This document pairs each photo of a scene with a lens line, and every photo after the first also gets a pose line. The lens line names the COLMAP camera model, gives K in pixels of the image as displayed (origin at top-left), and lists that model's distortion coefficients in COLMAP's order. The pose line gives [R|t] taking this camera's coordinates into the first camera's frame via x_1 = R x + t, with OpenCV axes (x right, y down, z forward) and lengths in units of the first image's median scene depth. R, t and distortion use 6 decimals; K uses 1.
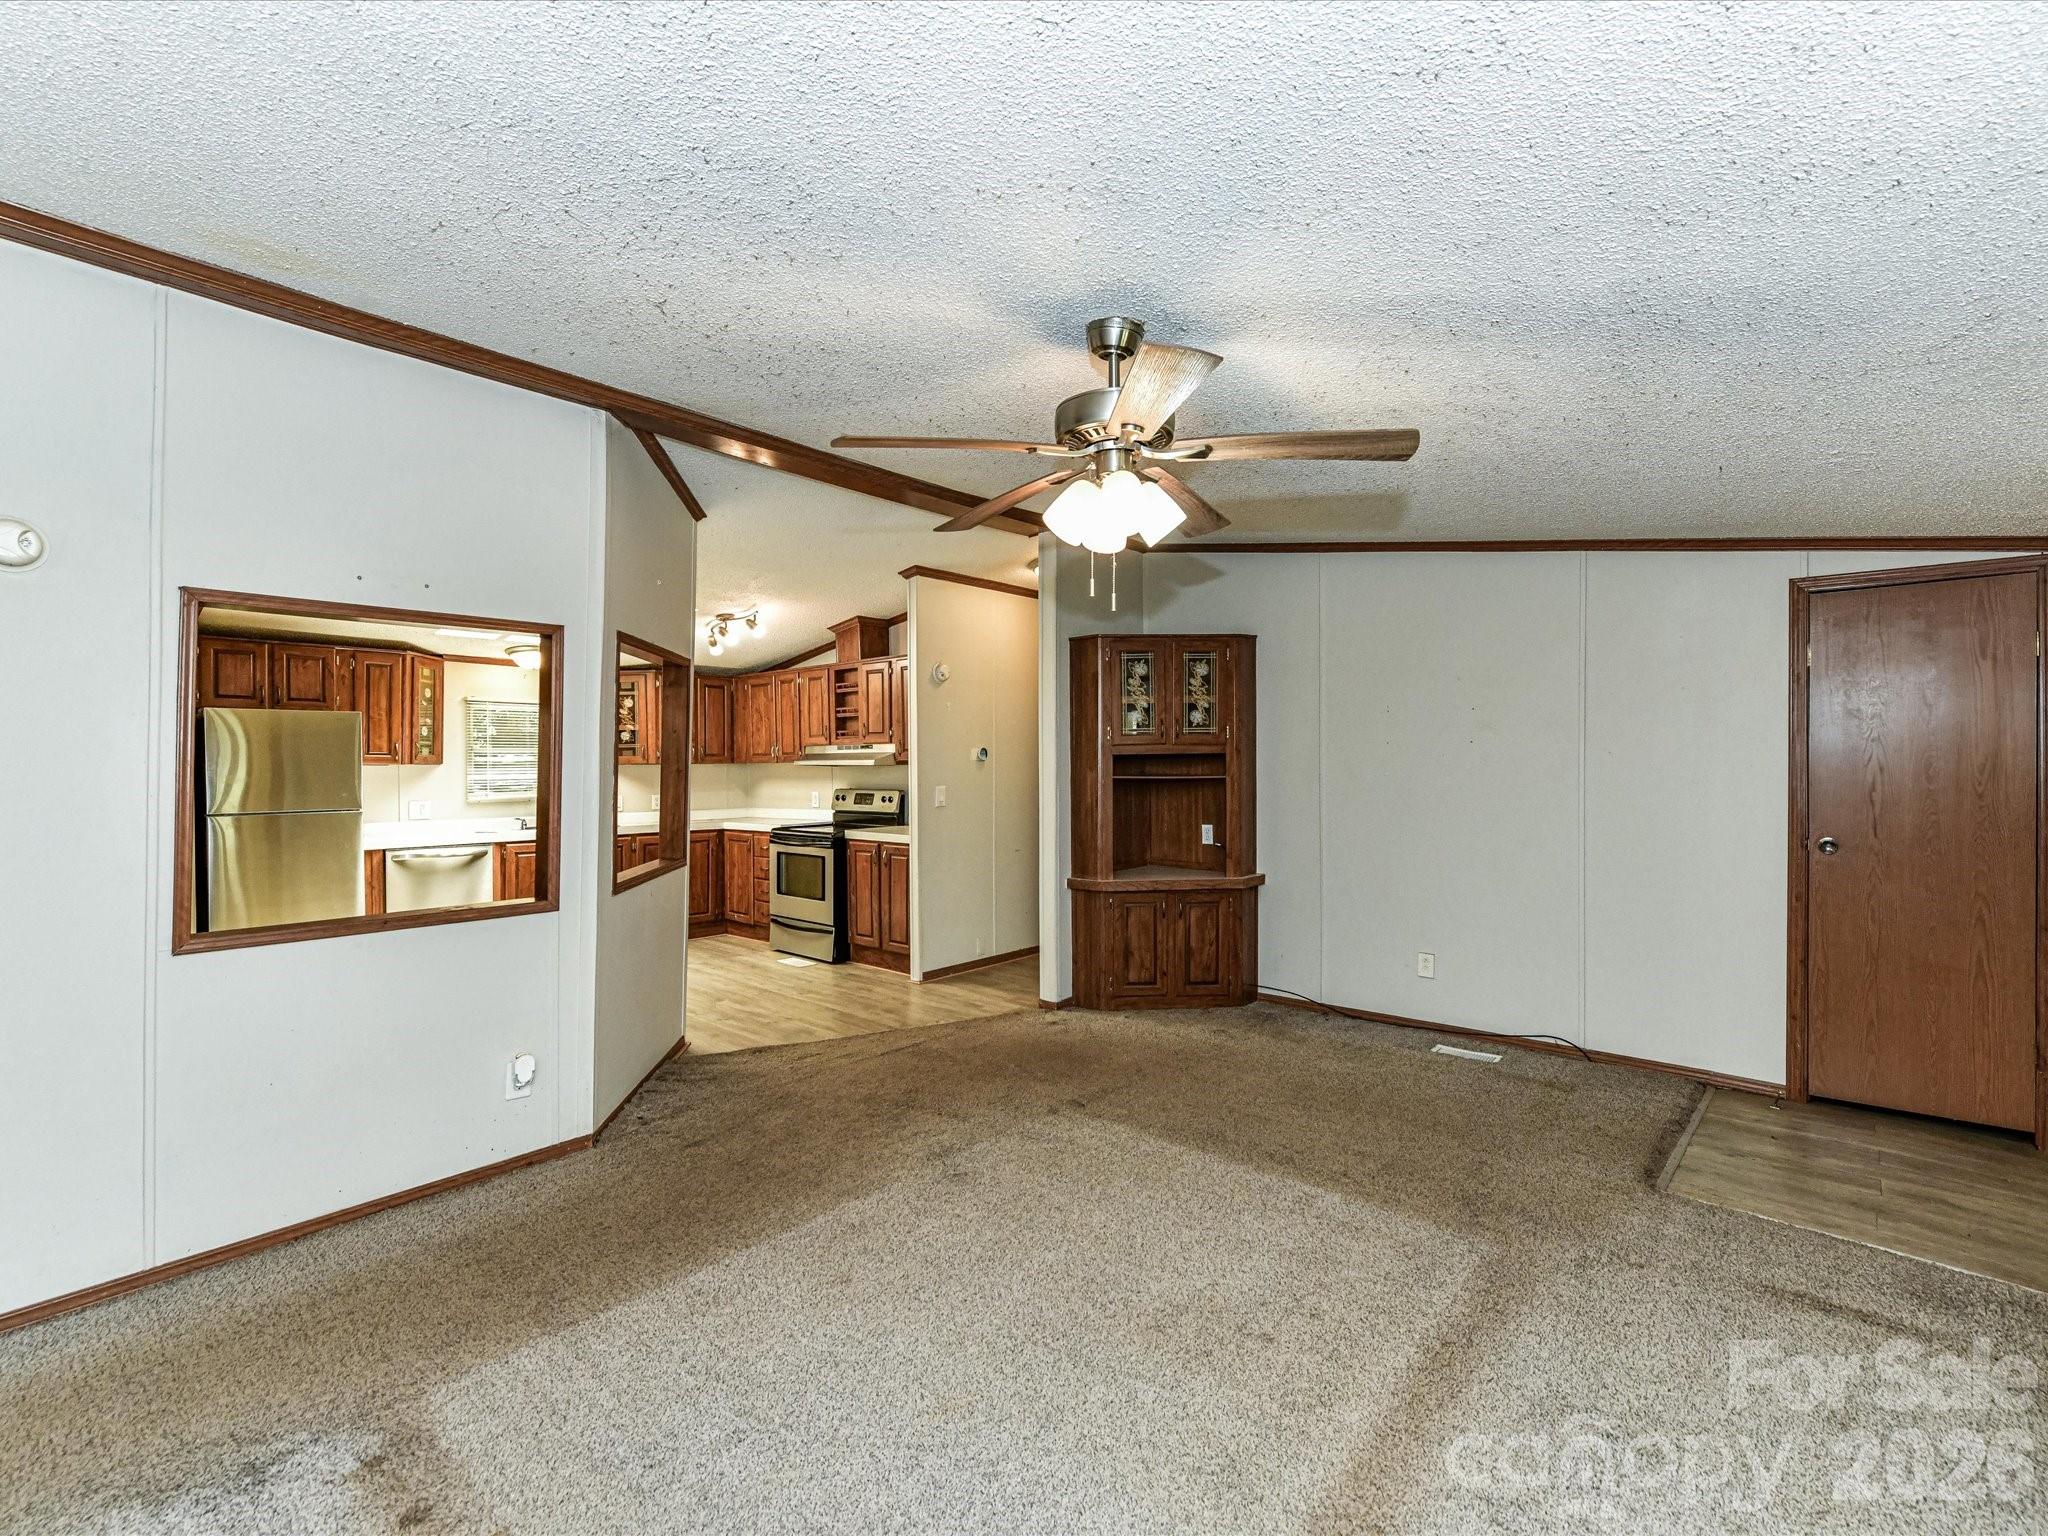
lens RADIAL K [[910.7, 0, 1013.5], [0, 910.7, 768.0], [0, 0, 1]] dist [0.000699, -0.000380]
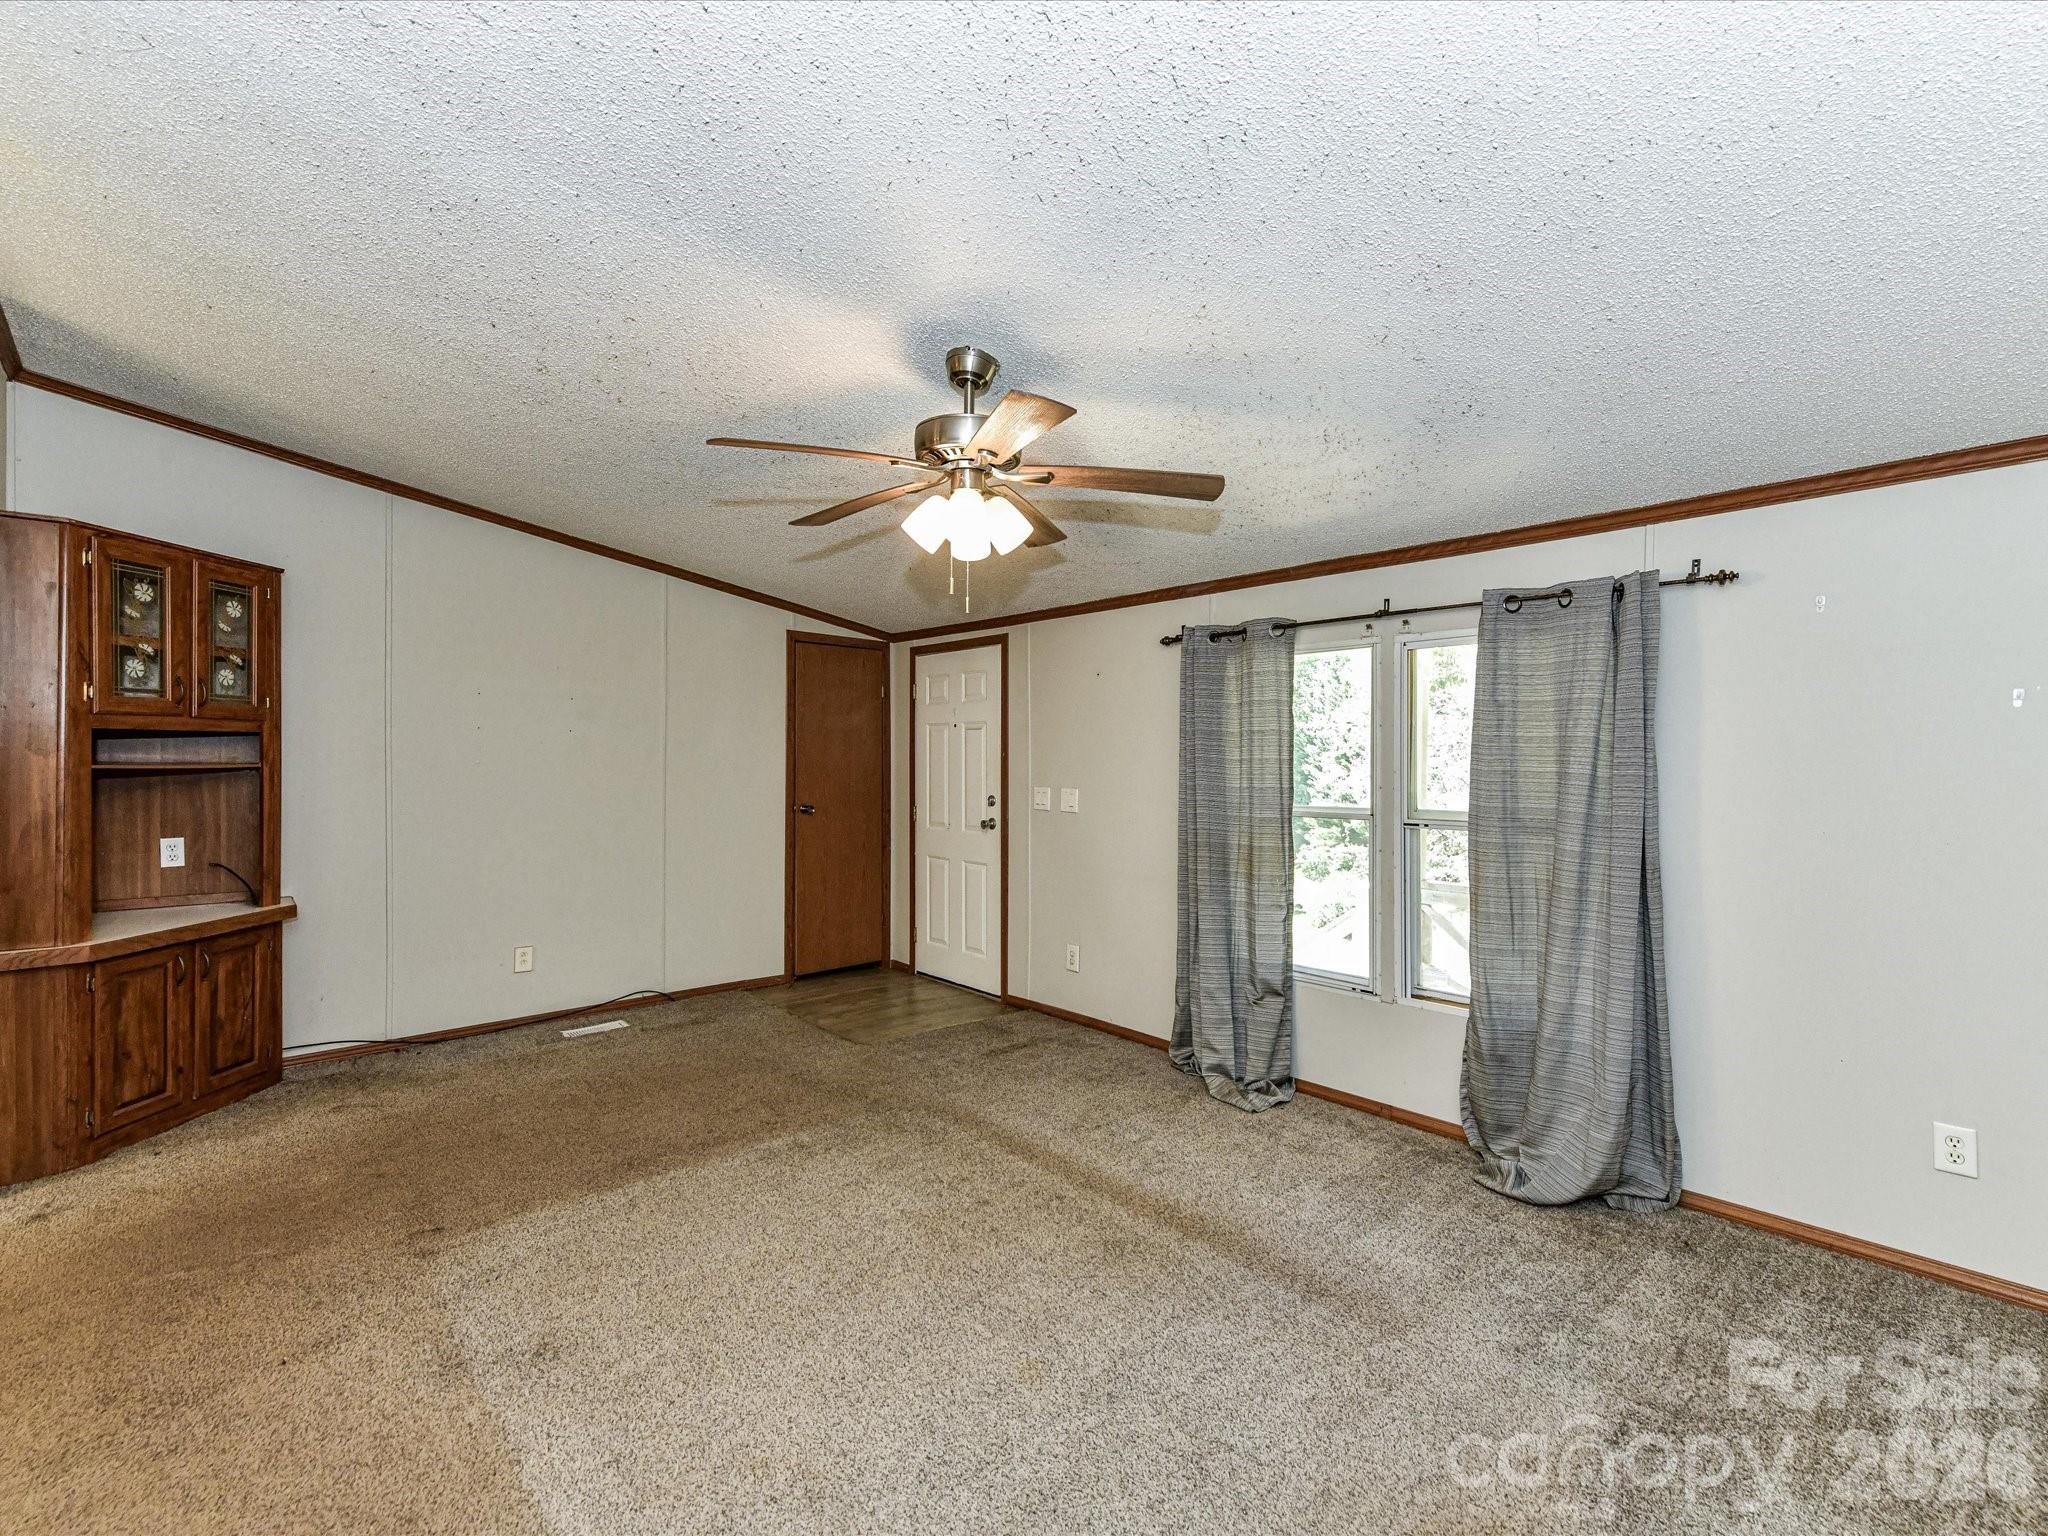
lens RADIAL K [[910.7, 0, 1013.5], [0, 910.7, 768.0], [0, 0, 1]] dist [0.000699, -0.000380]
pose [[0.111130, -0.005414, 0.993791, -0.407590], [-0.005847, 0.999964, 0.006101, 0.003755], [-0.993789, -0.006489, 0.111094, 0.339756]]
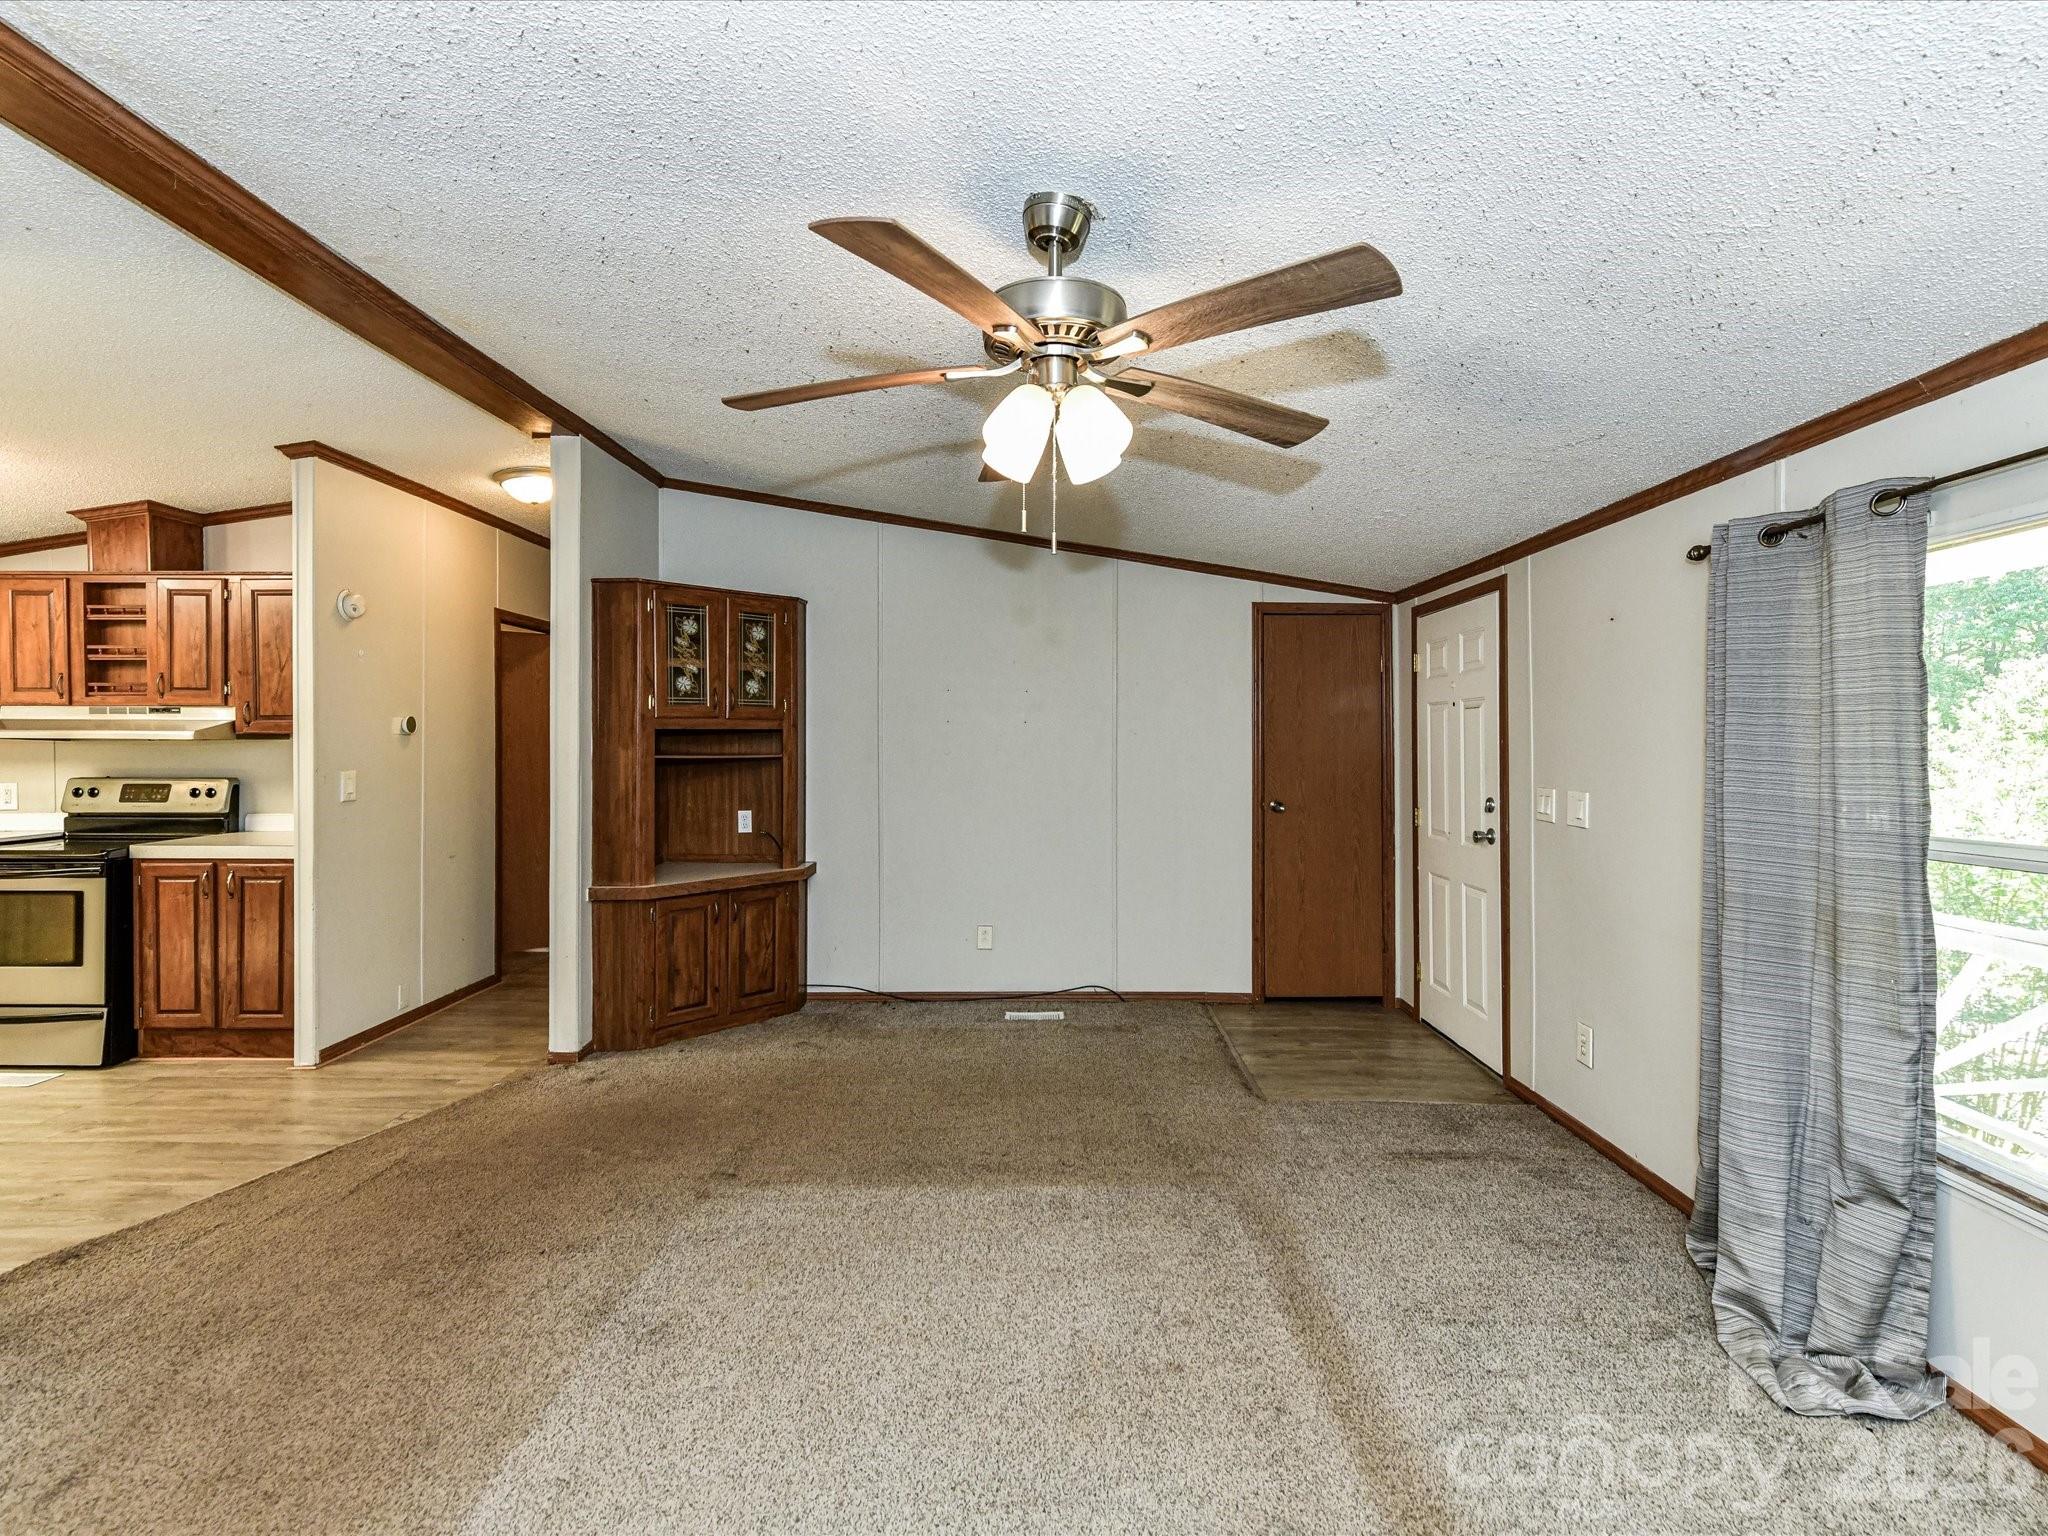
lens RADIAL K [[926.8, 0, 1031.9], [0, 926.8, 740.5], [0, 0, 1]] dist [-0.000225, -0.000971]
pose [[0.744645, 0.006887, 0.667425, -0.189447], [-0.003006, 0.999971, -0.006965, 0.000329], [-0.667454, 0.003181, 0.744644, 0.164803]]
